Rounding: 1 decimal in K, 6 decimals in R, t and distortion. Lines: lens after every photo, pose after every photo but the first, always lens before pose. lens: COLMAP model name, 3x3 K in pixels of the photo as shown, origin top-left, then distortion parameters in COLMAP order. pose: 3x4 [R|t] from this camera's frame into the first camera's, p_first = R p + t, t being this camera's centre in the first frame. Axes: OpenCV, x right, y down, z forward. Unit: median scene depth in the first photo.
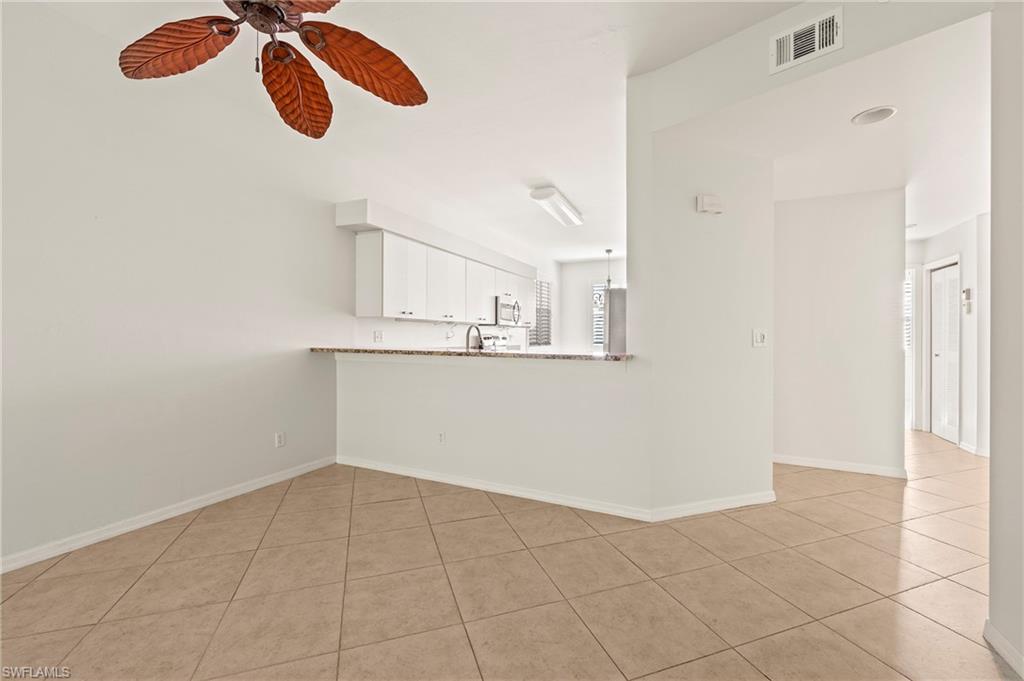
lens RADIAL K [[417.0, 0, 512.5], [0, 417.0, 337.7], [0, 0, 1]] dist [-0.005104, -0.000591]
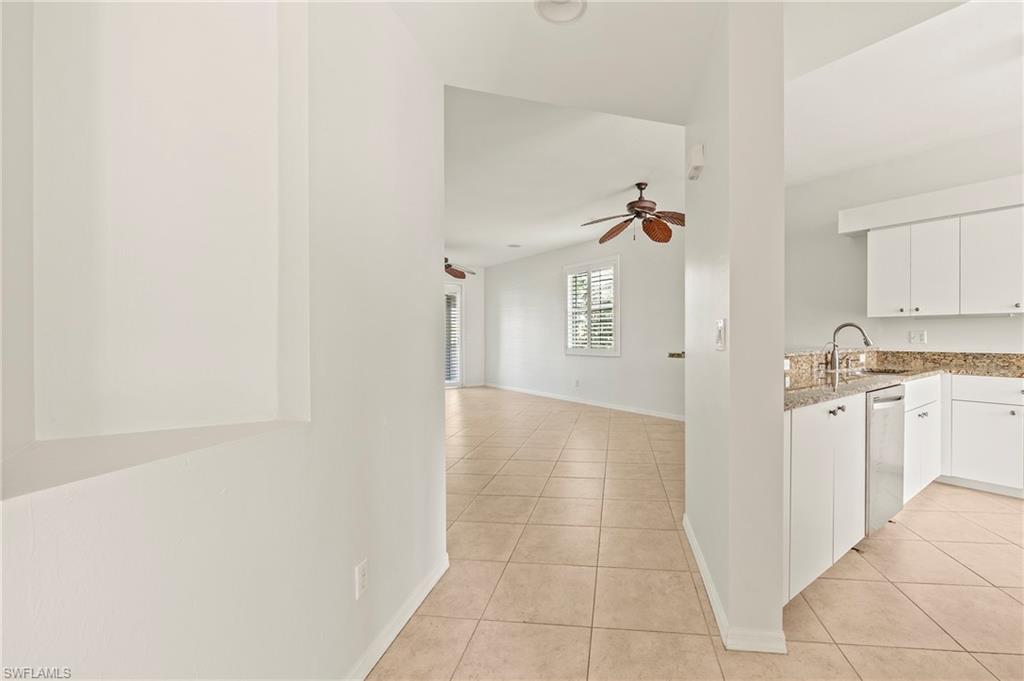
lens RADIAL K [[435.2, 0, 552.9], [0, 435.2, 345.4], [0, 0, 1]] dist [-0.020596, 0.000940]
pose [[-0.476215, 0.008120, -0.879292, 0.625296], [-0.005710, 0.999908, 0.012327, 0.005381], [0.879311, 0.010890, -0.476124, 0.552367]]
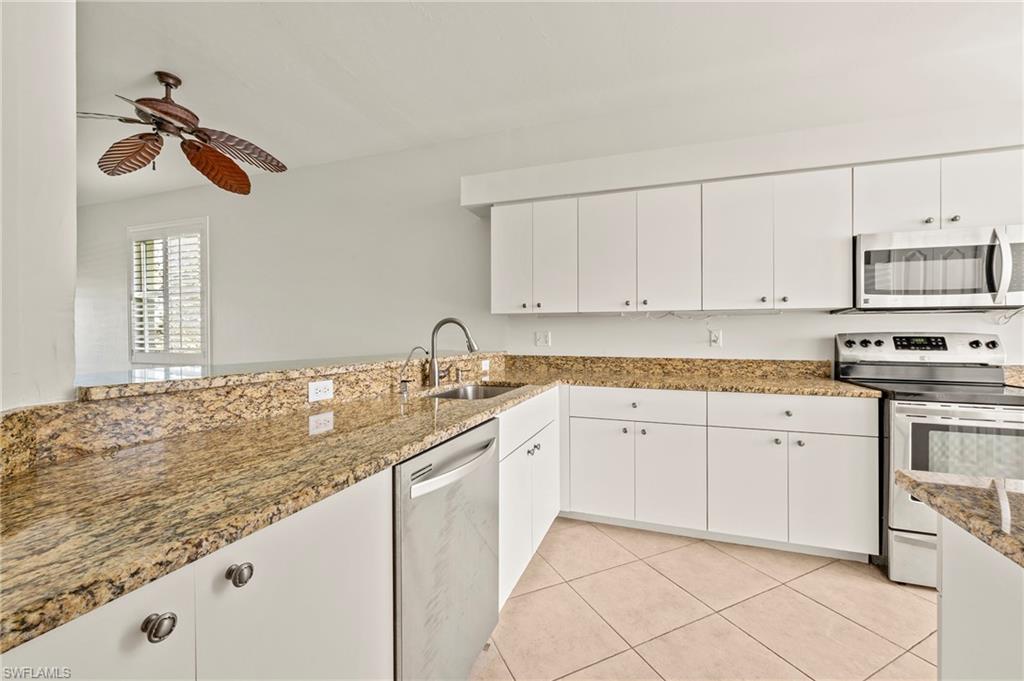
lens RADIAL K [[417.0, 0, 520.8], [0, 417.0, 341.5], [0, 0, 1]] dist [-0.005104, -0.000591]
pose [[0.096090, 0.000934, -0.995372, 0.320681], [-0.005372, 0.999985, 0.000420, 0.001062], [0.995358, 0.005306, 0.096094, 0.650907]]
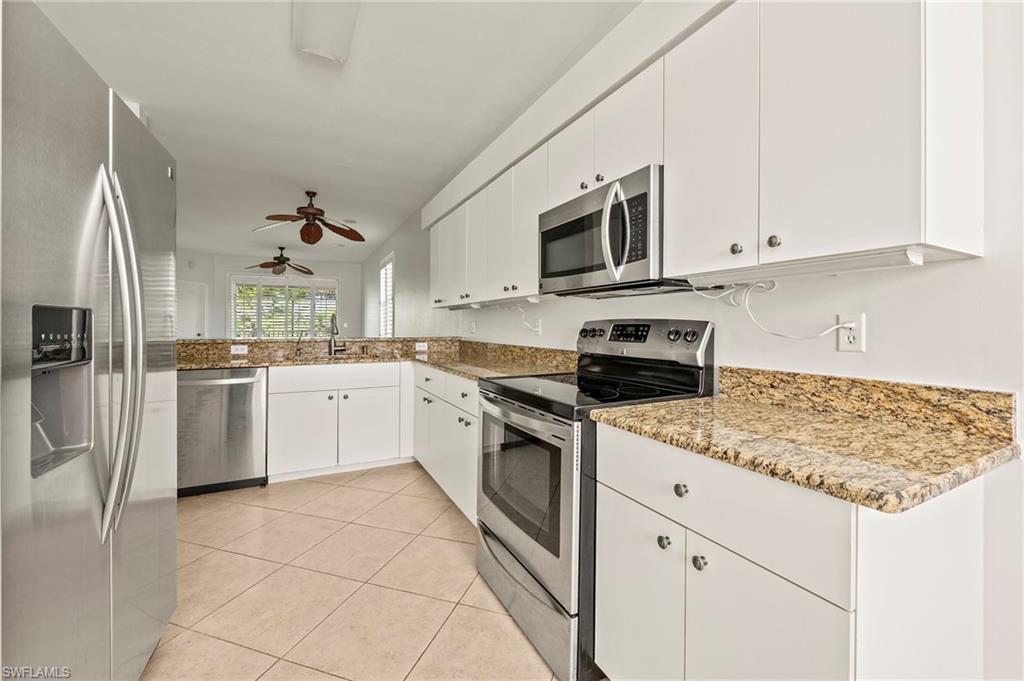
lens RADIAL K [[417.0, 0, 511.4], [0, 417.0, 334.1], [0, 0, 1]] dist [-0.005104, -0.000591]
pose [[-0.621758, 0.001964, -0.783207, 0.262873], [-0.013244, 0.999828, 0.013021, -0.001111], [0.783097, 0.018469, -0.621625, 1.202500]]
